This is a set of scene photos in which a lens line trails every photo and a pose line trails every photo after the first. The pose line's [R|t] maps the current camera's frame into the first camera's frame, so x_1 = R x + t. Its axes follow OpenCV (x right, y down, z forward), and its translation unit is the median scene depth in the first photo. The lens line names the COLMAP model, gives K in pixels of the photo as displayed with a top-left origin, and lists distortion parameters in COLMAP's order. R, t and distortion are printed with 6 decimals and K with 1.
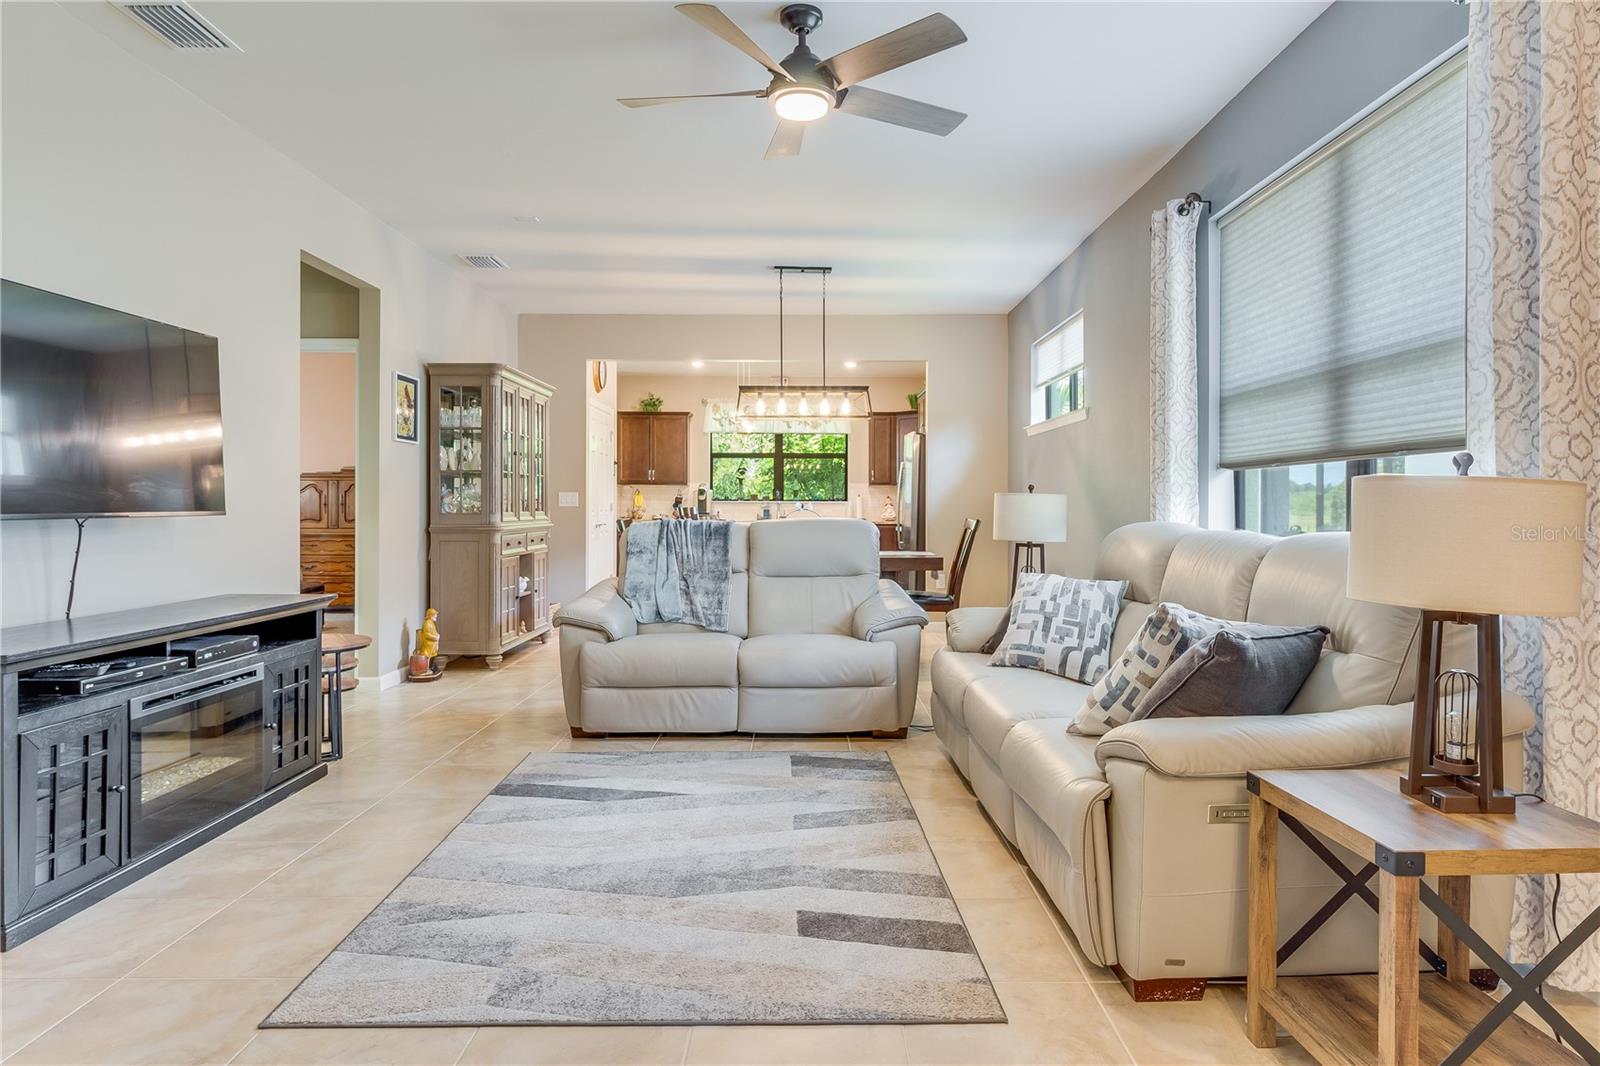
lens RADIAL K [[936.4, 0, 799.8], [0, 936.4, 510.4], [0, 0, 1]] dist [0.002845, -0.000043]
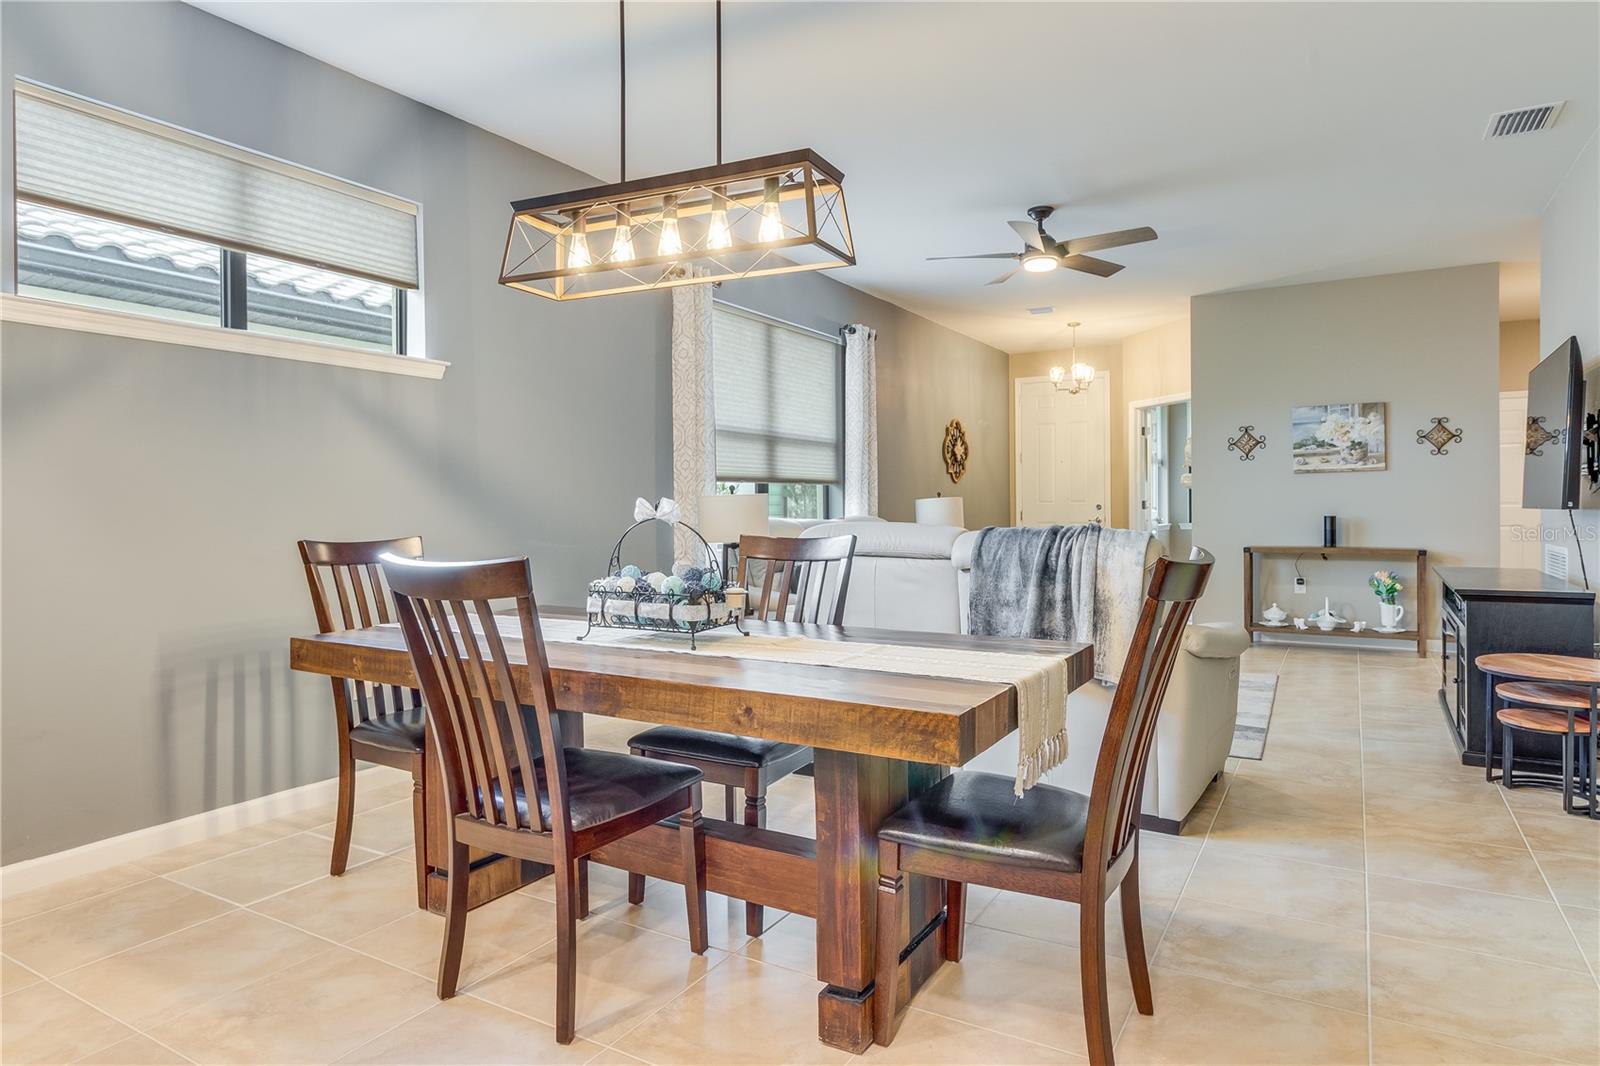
lens RADIAL K [[936.4, 0, 799.0], [0, 936.4, 523.0], [0, 0, 1]] dist [0.002845, -0.000043]
pose [[-0.863613, -0.006825, 0.504108, -0.355067], [0.006538, 0.999673, 0.024736, -0.011985], [-0.504112, 0.024658, -0.863286, 1.995384]]
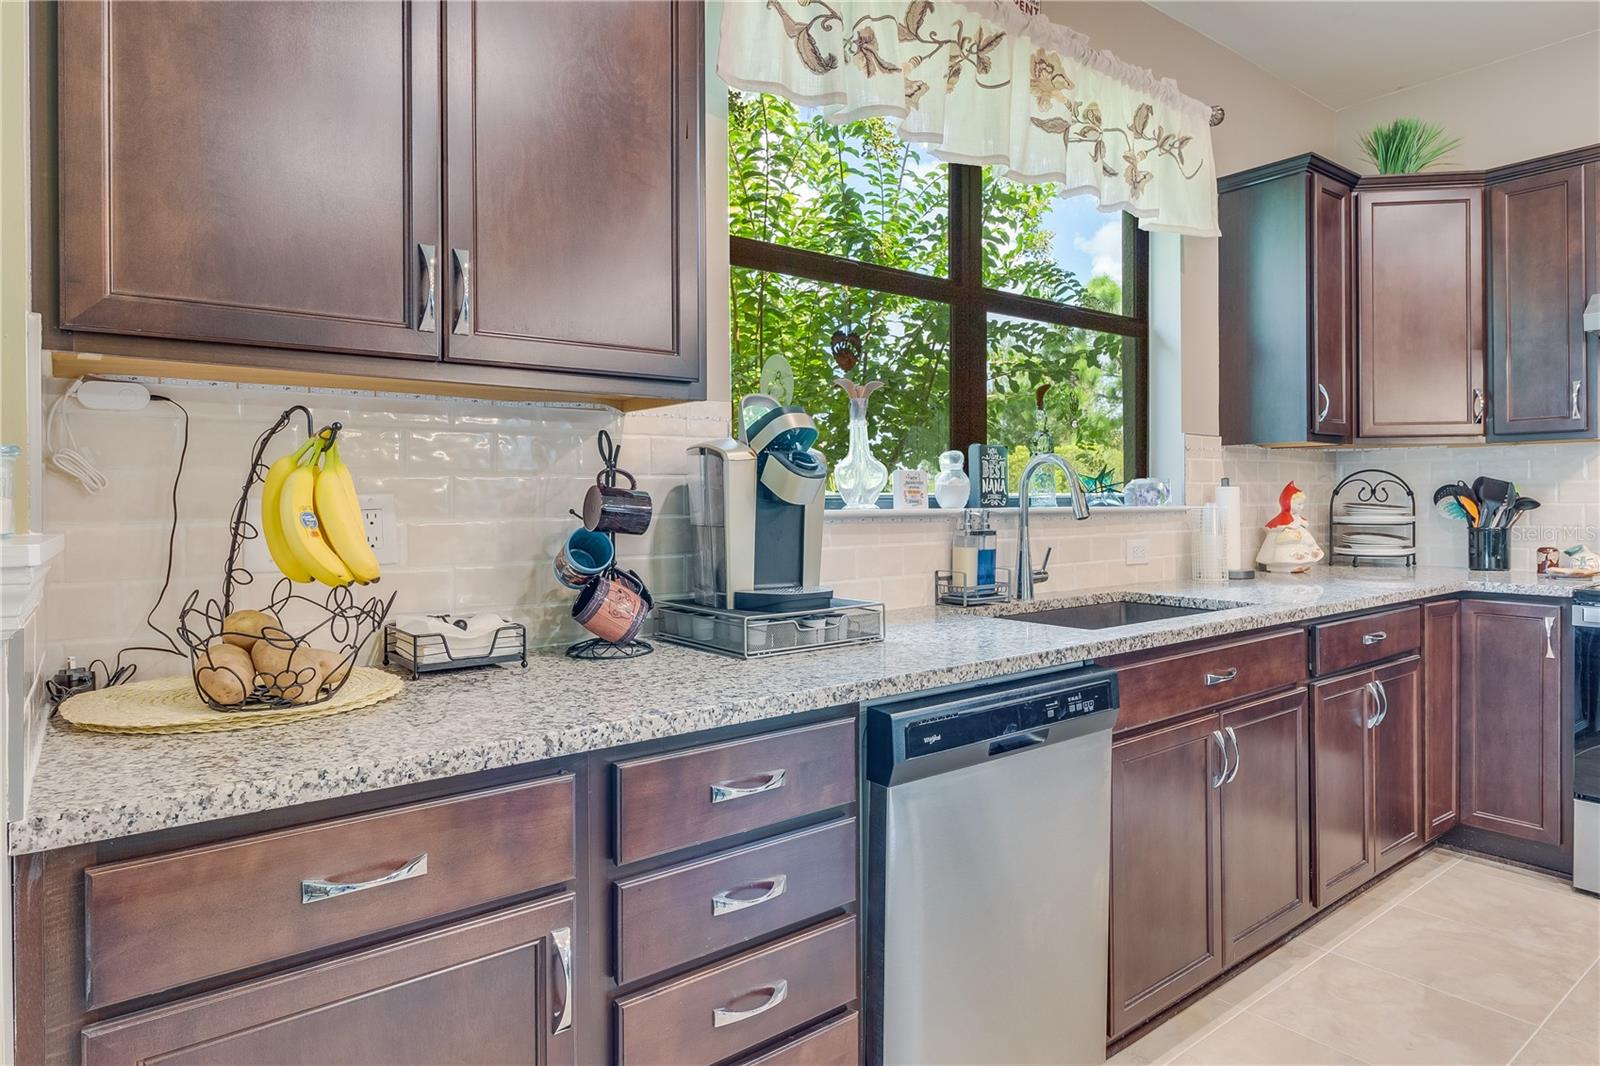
lens RADIAL K [[936.4, 0, 808.7], [0, 936.4, 495.3], [0, 0, 1]] dist [0.002845, -0.000043]
pose [[0.777077, -0.005882, 0.629378, -0.544408], [0.009356, 0.999954, -0.002205, -0.034154], [-0.629336, 0.007602, 0.777096, 2.461571]]
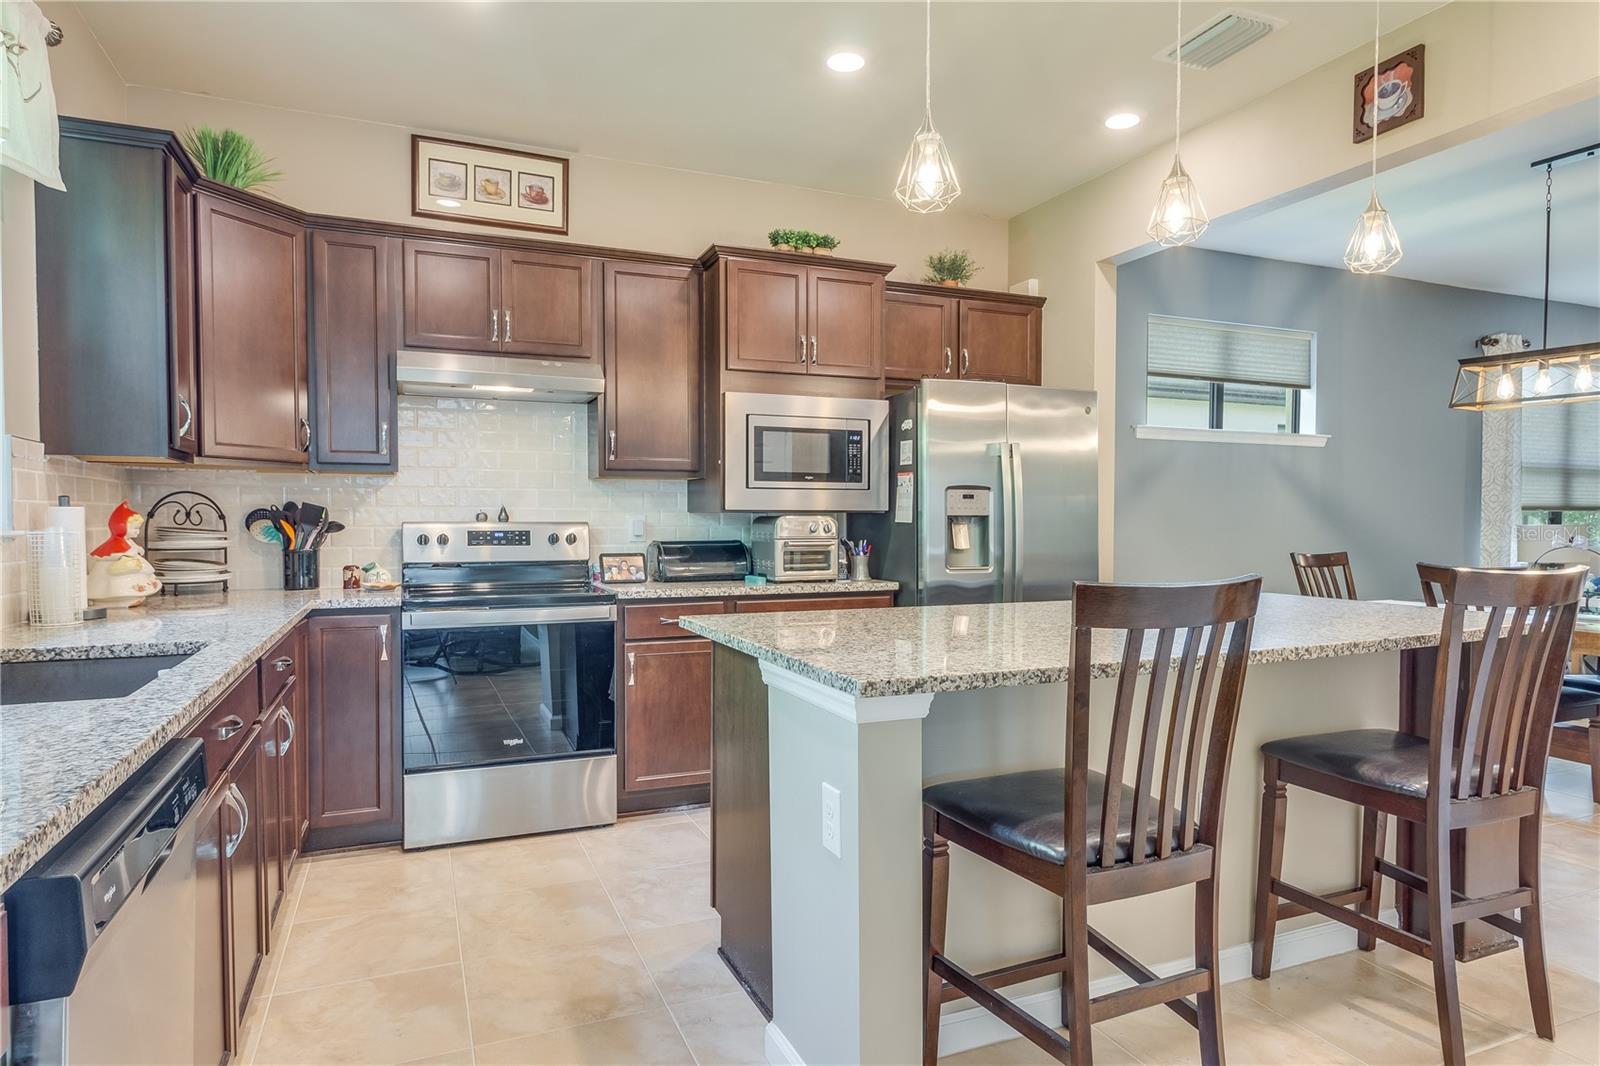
lens RADIAL K [[936.4, 0, 812.9], [0, 936.4, 545.7], [0, 0, 1]] dist [0.002845, -0.000043]
pose [[-0.401404, -0.029157, 0.915437, -0.558140], [0.001433, 0.999472, 0.032461, -0.033411], [-0.915900, 0.014342, -0.401150, 2.632368]]
